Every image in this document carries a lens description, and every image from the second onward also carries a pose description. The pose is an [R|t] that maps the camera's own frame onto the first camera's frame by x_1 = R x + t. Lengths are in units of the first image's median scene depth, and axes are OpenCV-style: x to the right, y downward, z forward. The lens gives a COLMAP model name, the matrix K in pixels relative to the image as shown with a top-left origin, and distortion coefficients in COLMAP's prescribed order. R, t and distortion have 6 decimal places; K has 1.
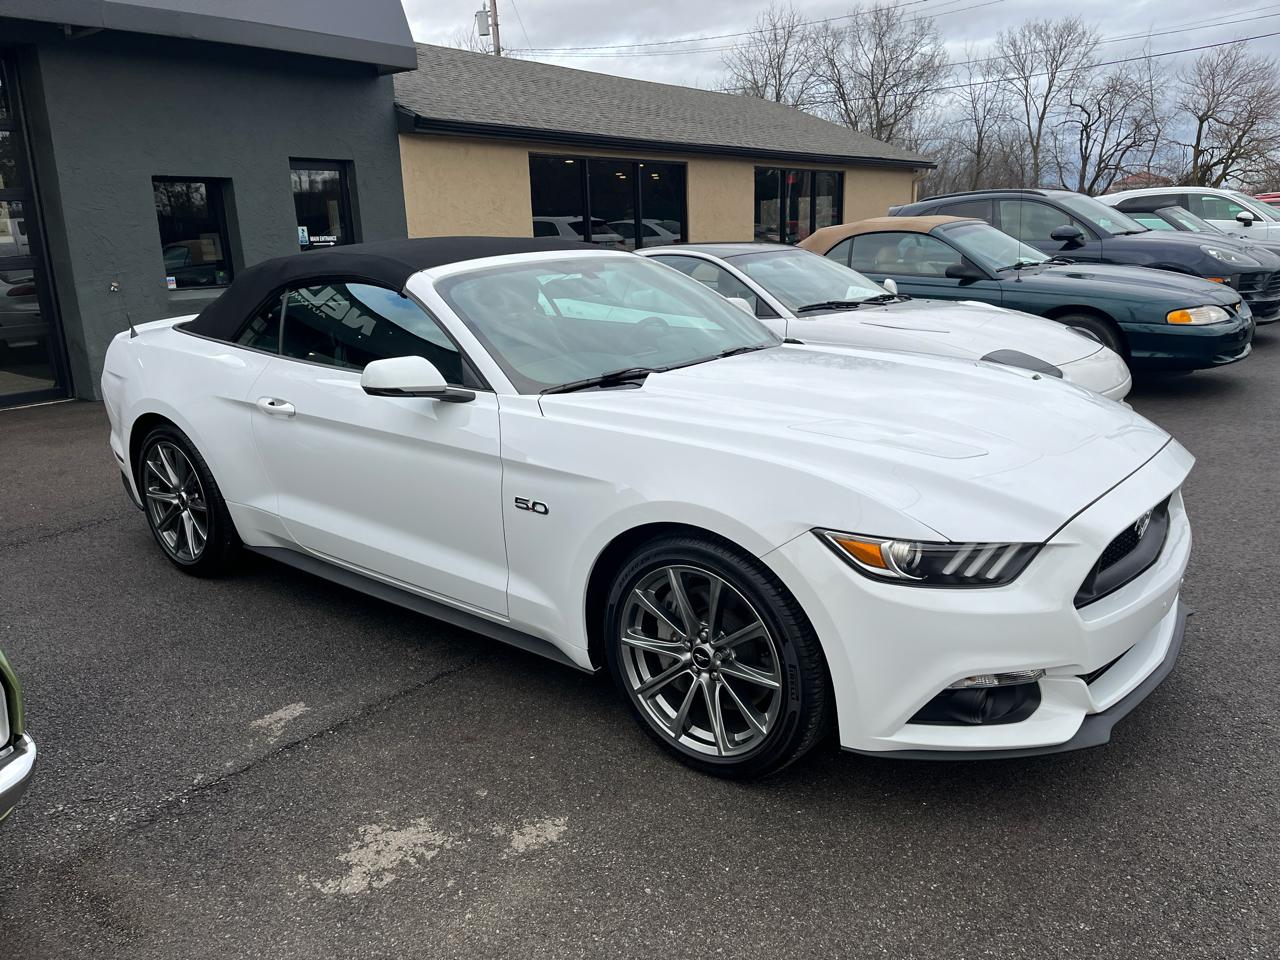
lens RADIAL K [[963.4, 0, 636.6], [0, 963.4, 479.7], [0, 0, 1]] dist [0.088526, -0.115446]
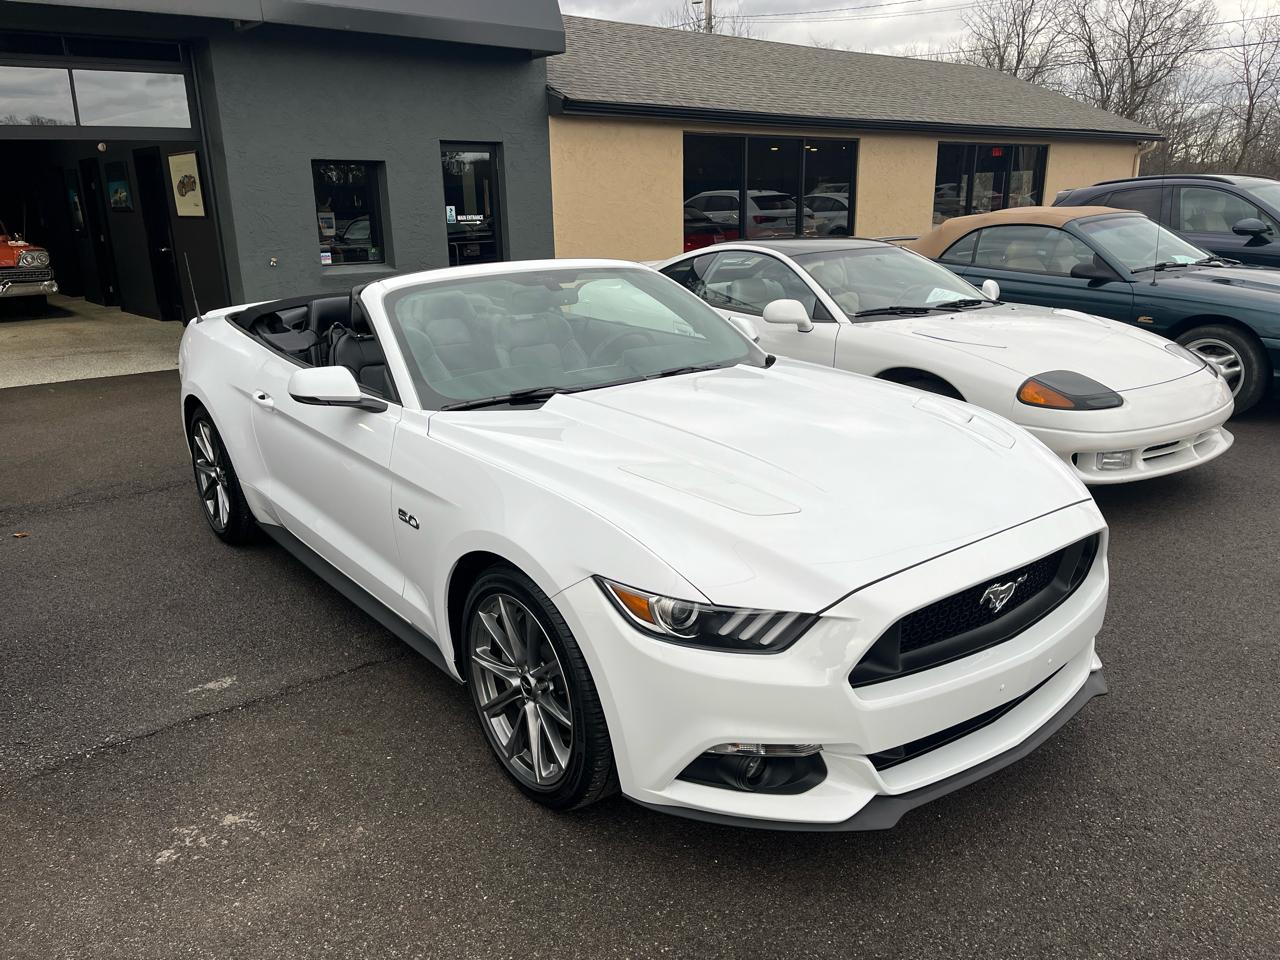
lens RADIAL K [[963.4, 0, 636.6], [0, 963.4, 479.7], [0, 0, 1]] dist [0.088526, -0.115446]
pose [[0.975342, 0.075155, -0.207510, 0.226061], [-0.068463, 0.996881, 0.039253, -0.048130], [0.209813, -0.024078, 0.977445, 0.020005]]
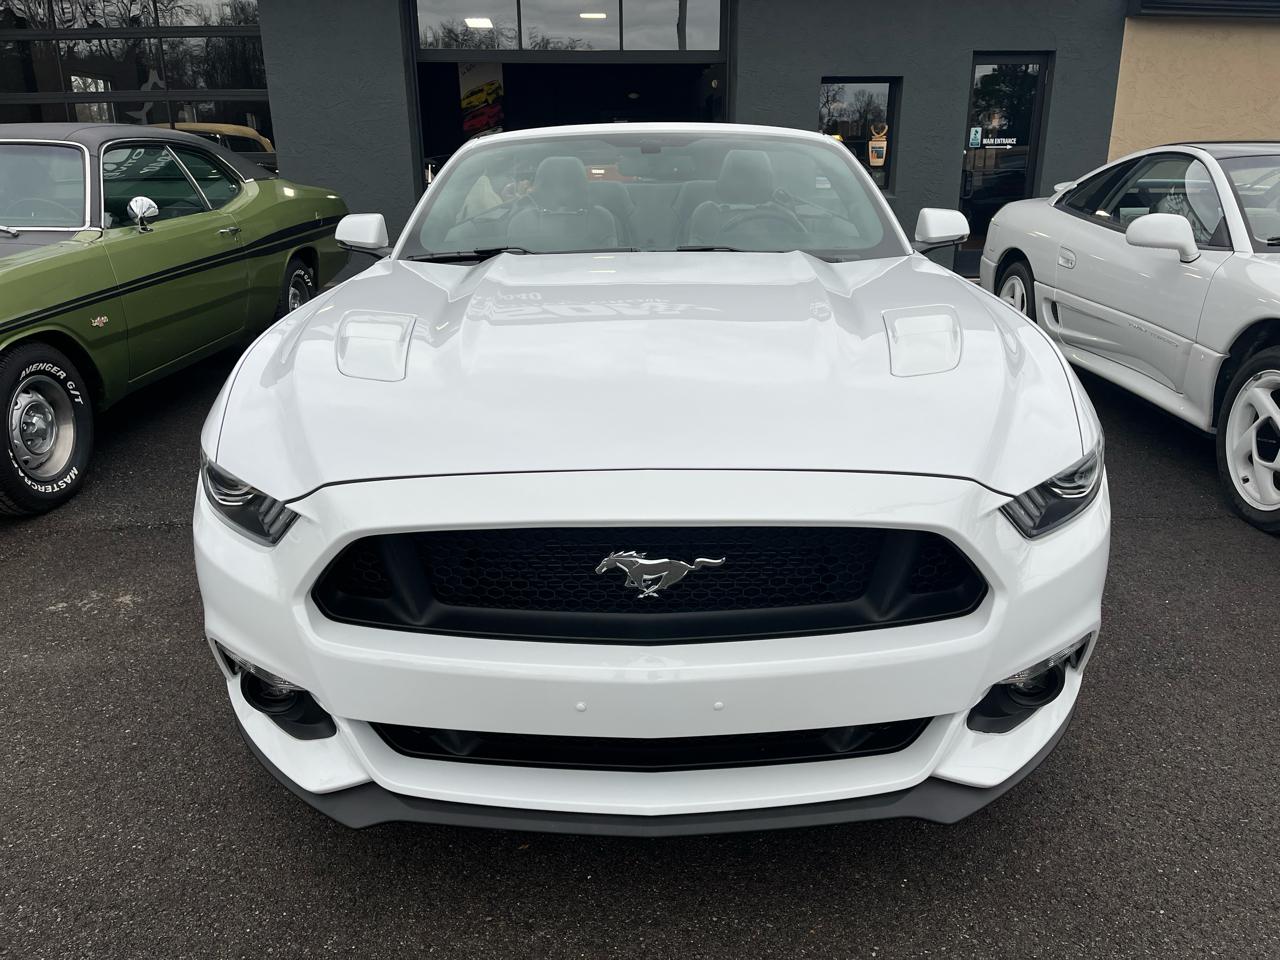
lens RADIAL K [[963.1, 0, 652.3], [0, 963.1, 479.7], [0, 0, 1]] dist [0.087647, -0.120989]
pose [[0.631297, 0.268873, -0.727442, 0.567620], [-0.213166, 0.962010, 0.170582, -0.066231], [0.745671, 0.047378, 0.664628, 0.382879]]
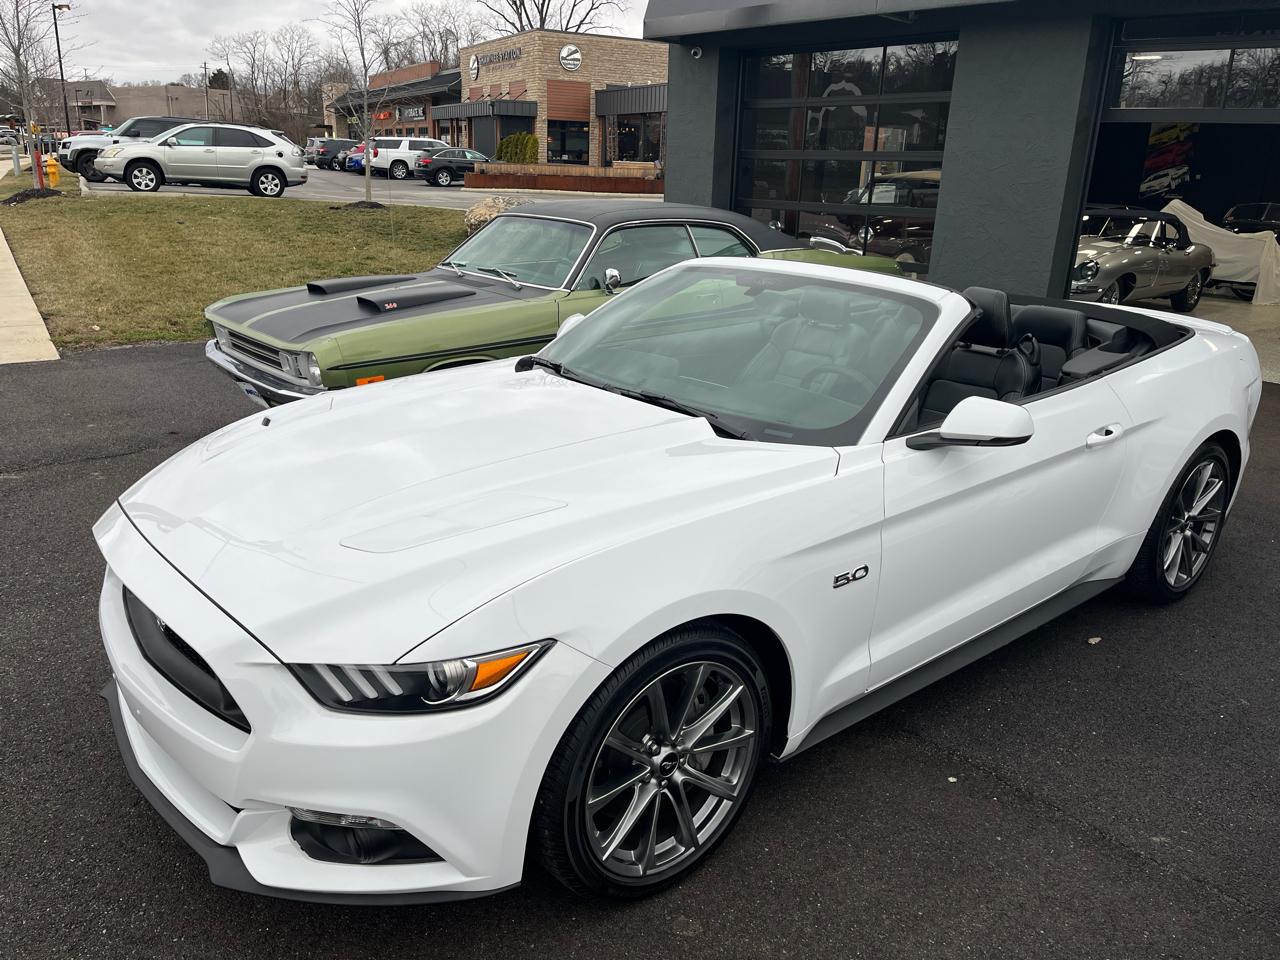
lens RADIAL K [[966.9, 0, 640.8], [0, 966.9, 479.7], [0, 0, 1]] dist [0.082181, -0.107881]
pose [[-0.183411, 0.326350, -0.927284, 0.747016], [-0.274261, 0.888843, 0.367068, -0.308884], [0.944003, 0.321642, -0.073519, 0.884172]]
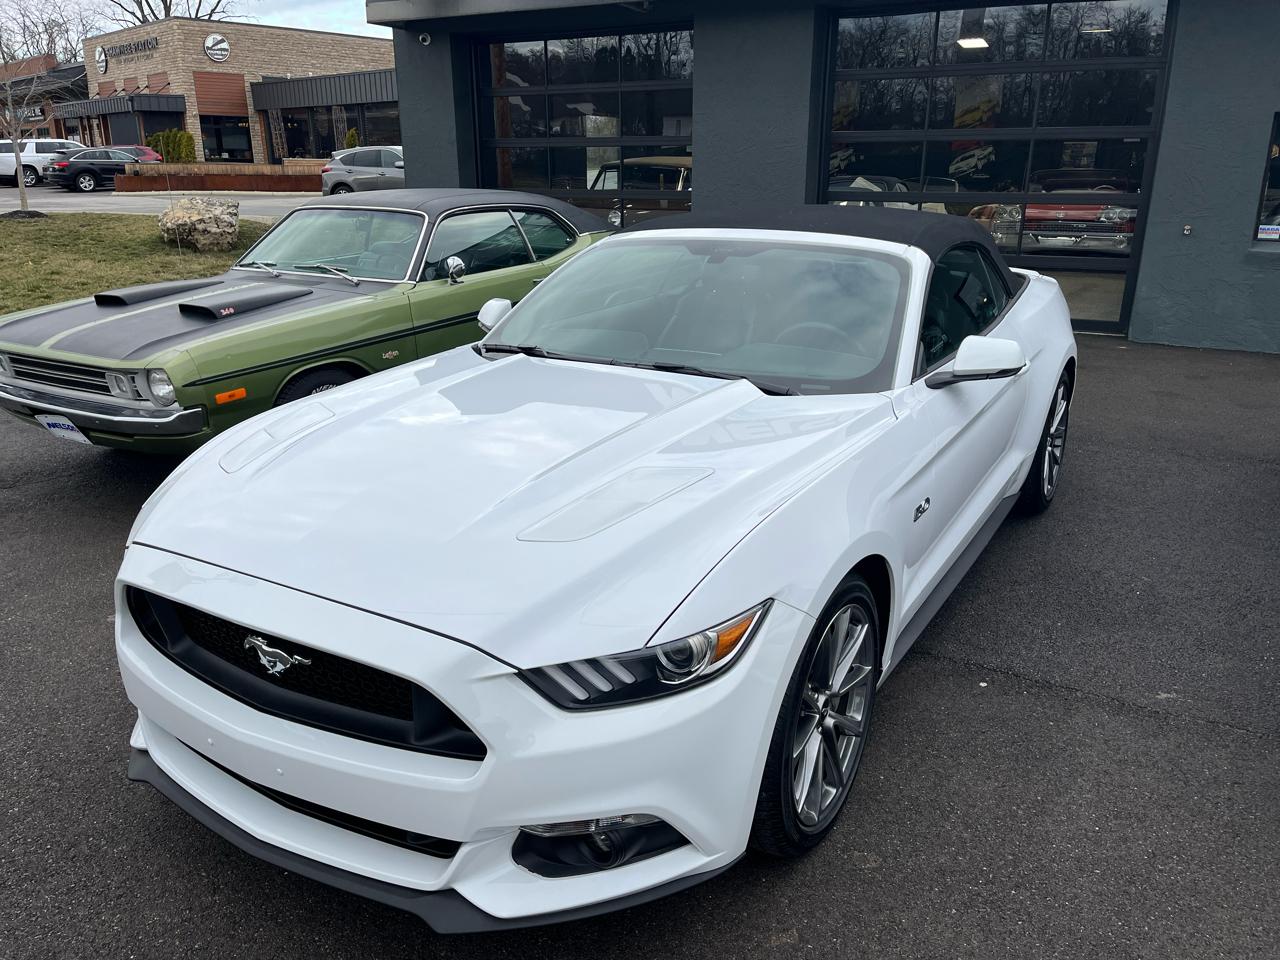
lens RADIAL K [[963.1, 0, 652.3], [0, 963.1, 479.7], [0, 0, 1]] dist [0.087647, -0.120989]
pose [[0.150448, 0.334225, -0.930408, 0.749626], [-0.257563, 0.921870, 0.289511, -0.231391], [0.954477, 0.196082, 0.224777, 0.670478]]
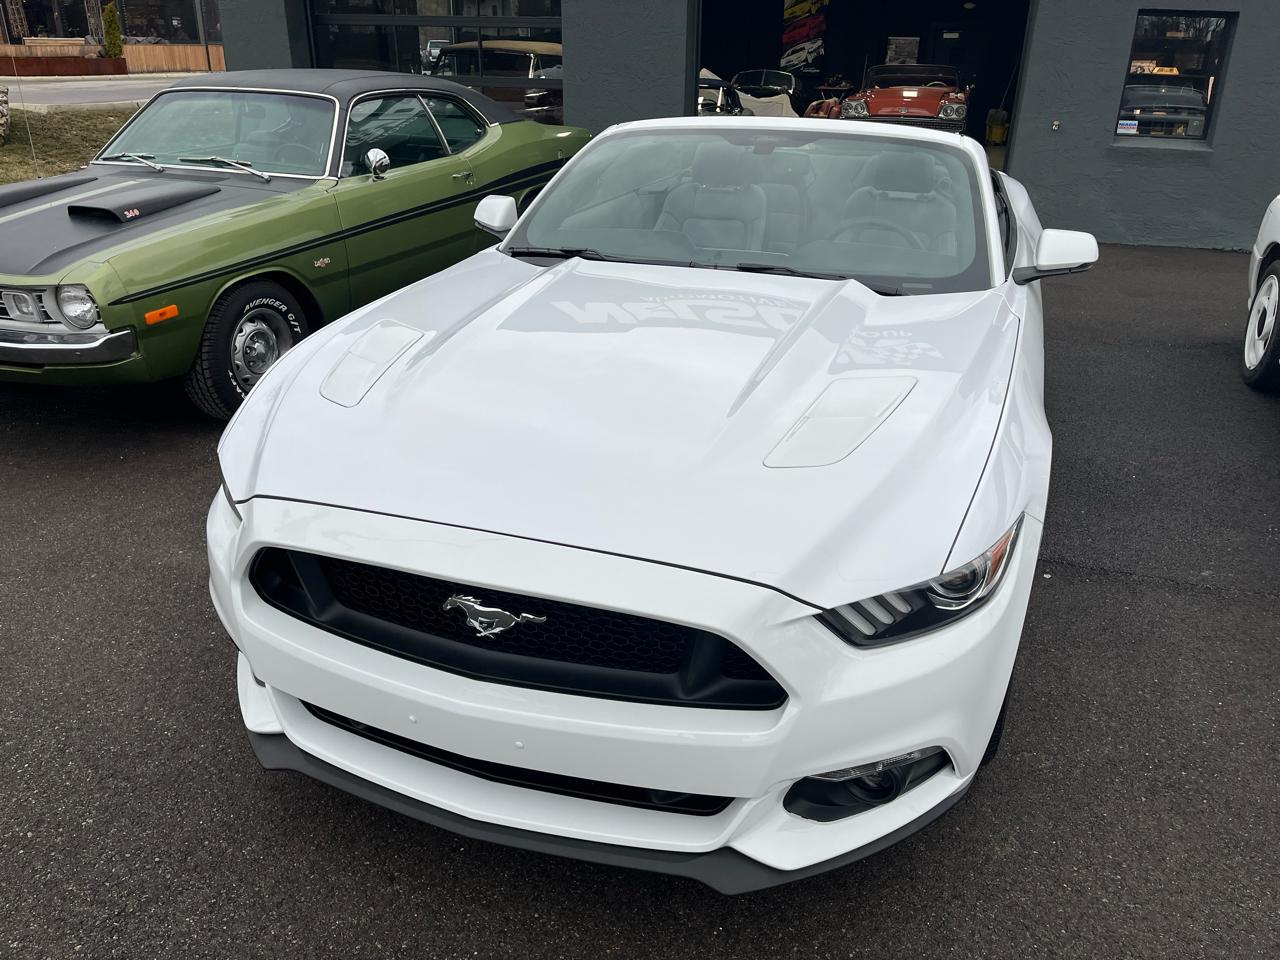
lens RADIAL K [[965.1, 0, 654.7], [0, 965.1, 477.6], [0, 0, 1]] dist [0.085953, -0.114400]
pose [[0.343805, 0.405728, -0.846867, 0.660489], [-0.268063, 0.906720, 0.325576, -0.174917], [0.899967, 0.115079, 0.420496, 0.505677]]
